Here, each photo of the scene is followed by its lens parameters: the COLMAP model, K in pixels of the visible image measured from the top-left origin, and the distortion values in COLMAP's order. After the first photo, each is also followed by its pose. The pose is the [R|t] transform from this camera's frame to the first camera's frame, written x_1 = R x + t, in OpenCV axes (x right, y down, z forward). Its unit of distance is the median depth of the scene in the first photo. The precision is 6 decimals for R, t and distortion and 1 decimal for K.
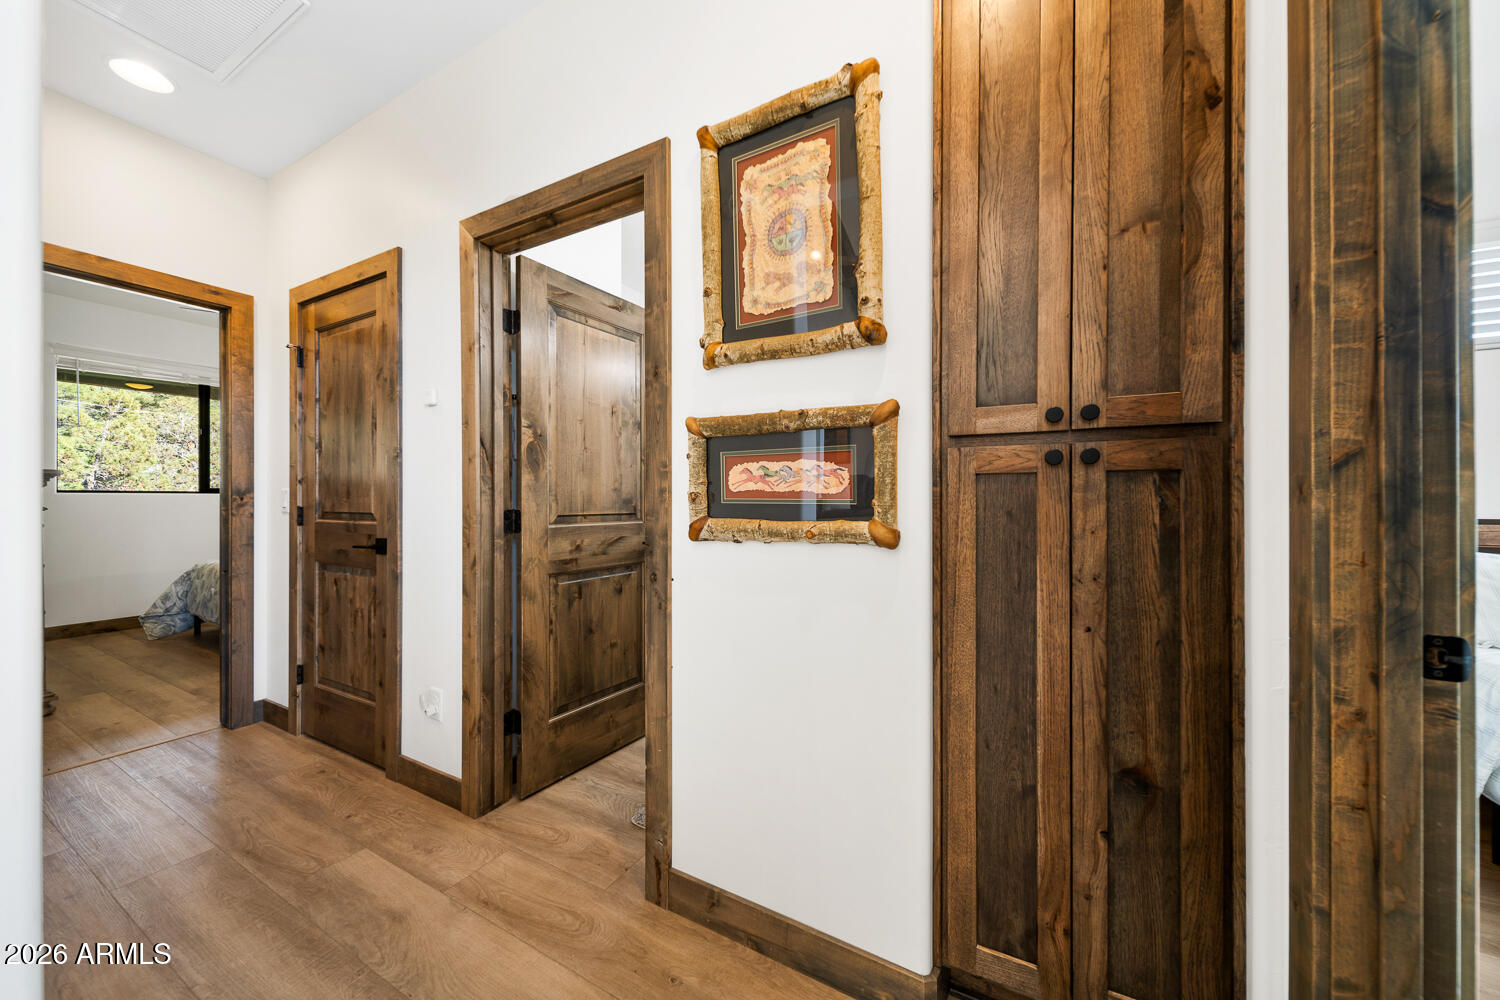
lens RADIAL K [[533.6, 0, 744.3], [0, 533.6, 499.1], [0, 0, 1]] dist [0.007308, -0.002191]
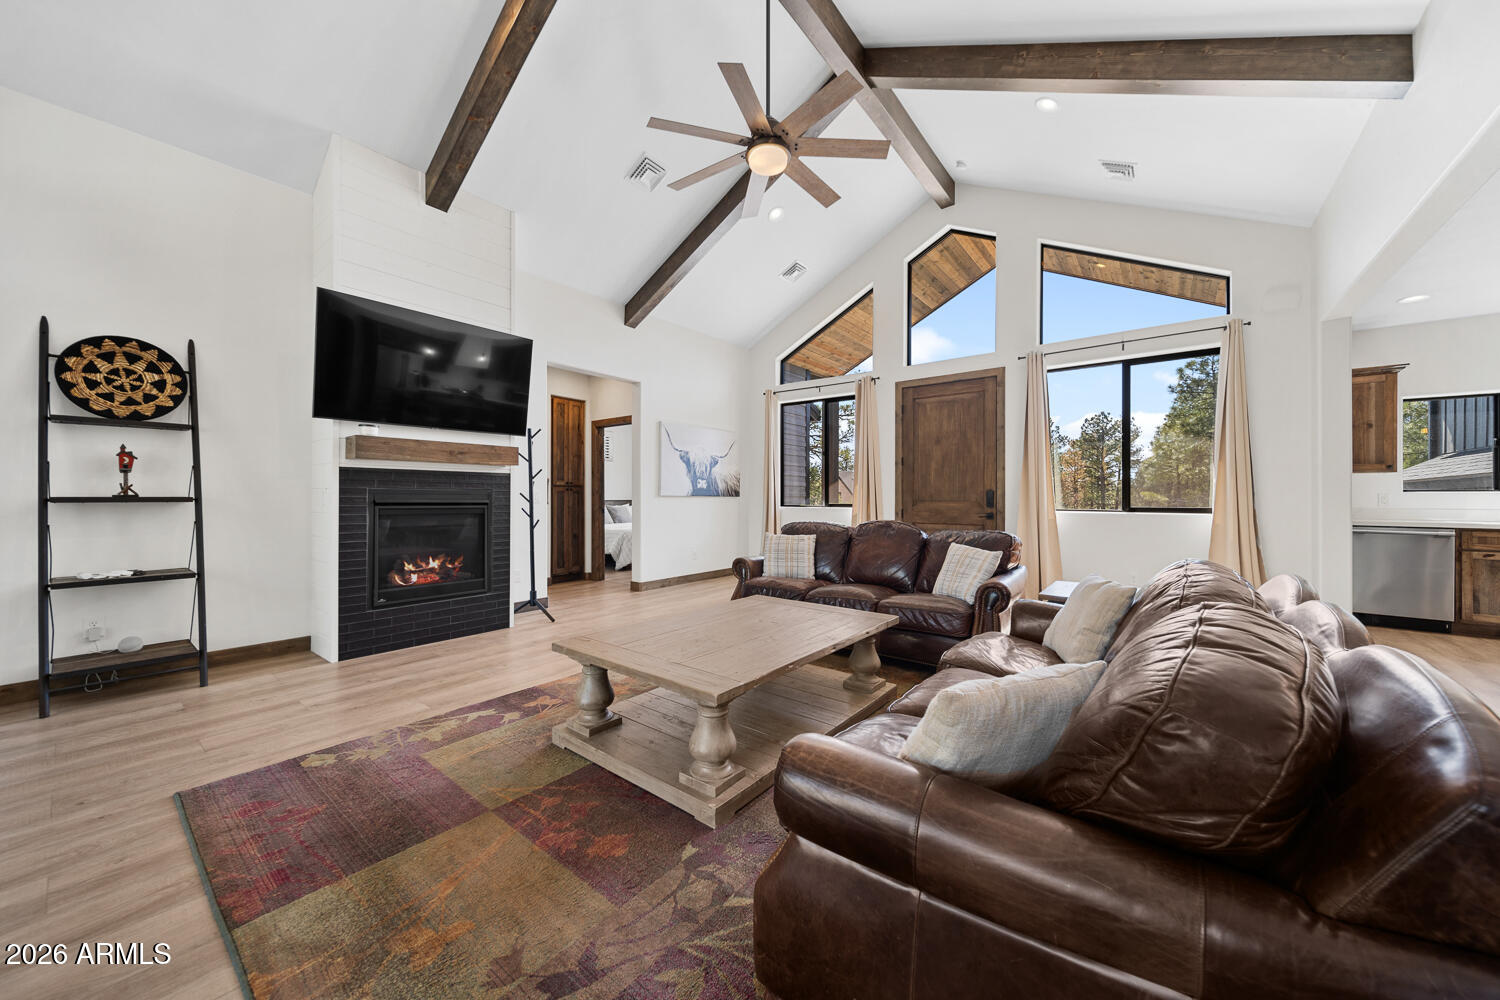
lens RADIAL K [[533.6, 0, 749.1], [0, 533.6, 497.4], [0, 0, 1]] dist [0.007308, -0.002191]
pose [[0.153733, -0.004881, 0.988100, -2.919007], [0.002332, 0.999987, 0.004577, -0.003852], [-0.988110, 0.001601, 0.153742, -1.168867]]
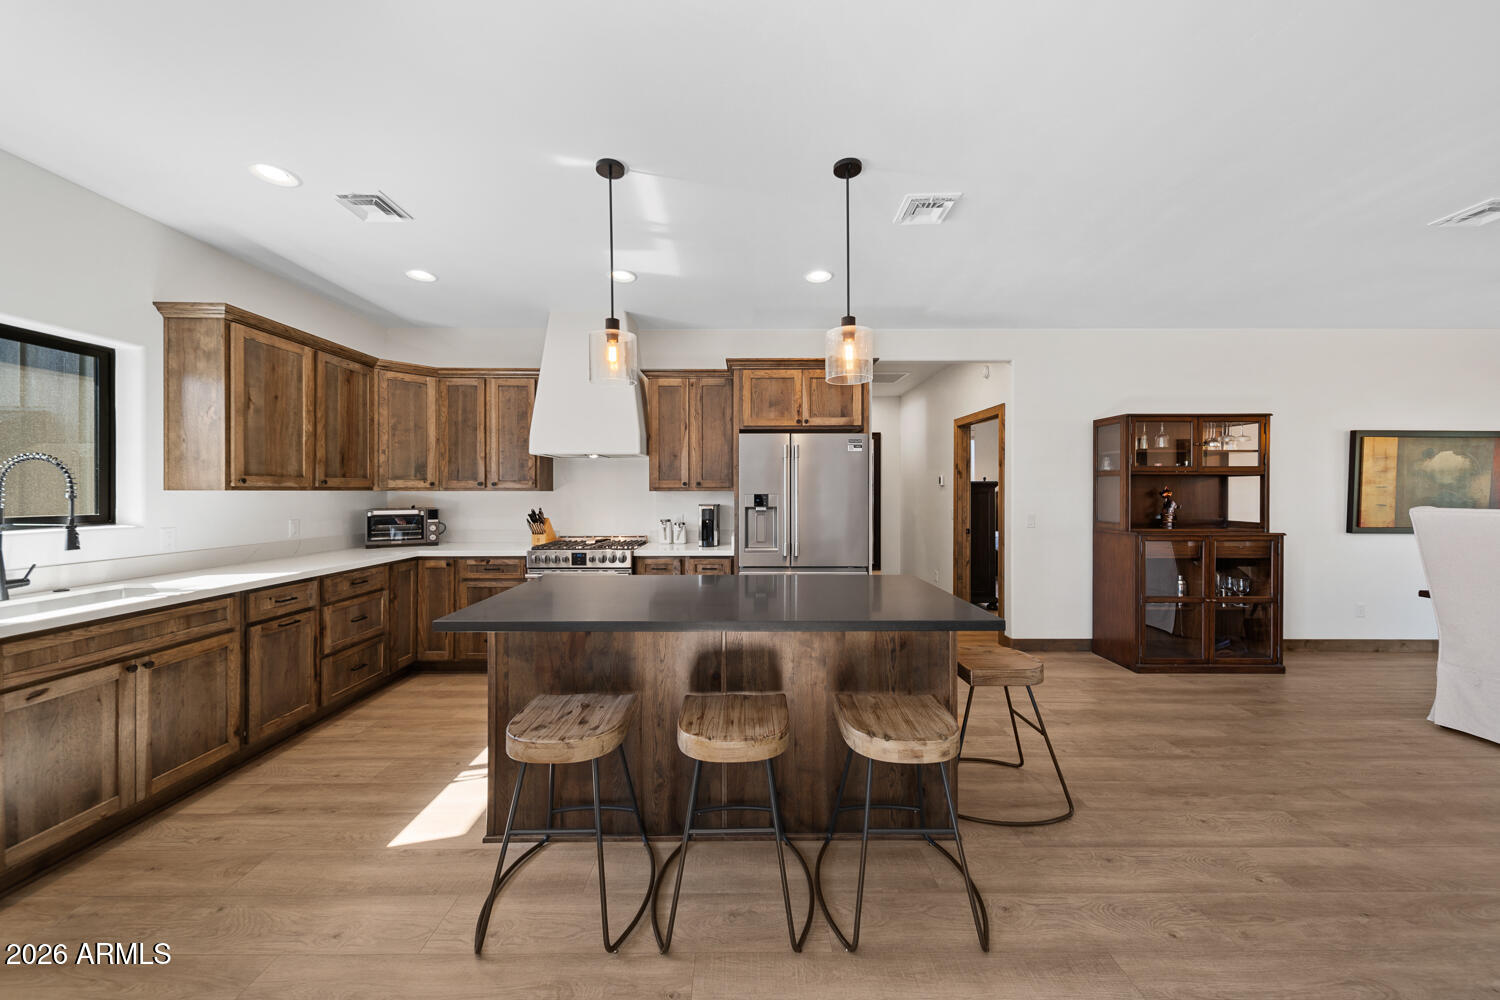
lens RADIAL K [[533.6, 0, 746.1], [0, 533.6, 495.0], [0, 0, 1]] dist [0.007308, -0.002191]
pose [[-0.867770, -0.000420, -0.496965, -0.937292], [-0.005073, 0.999955, 0.008012, -0.100819], [0.496939, 0.009474, -0.867733, -2.388210]]
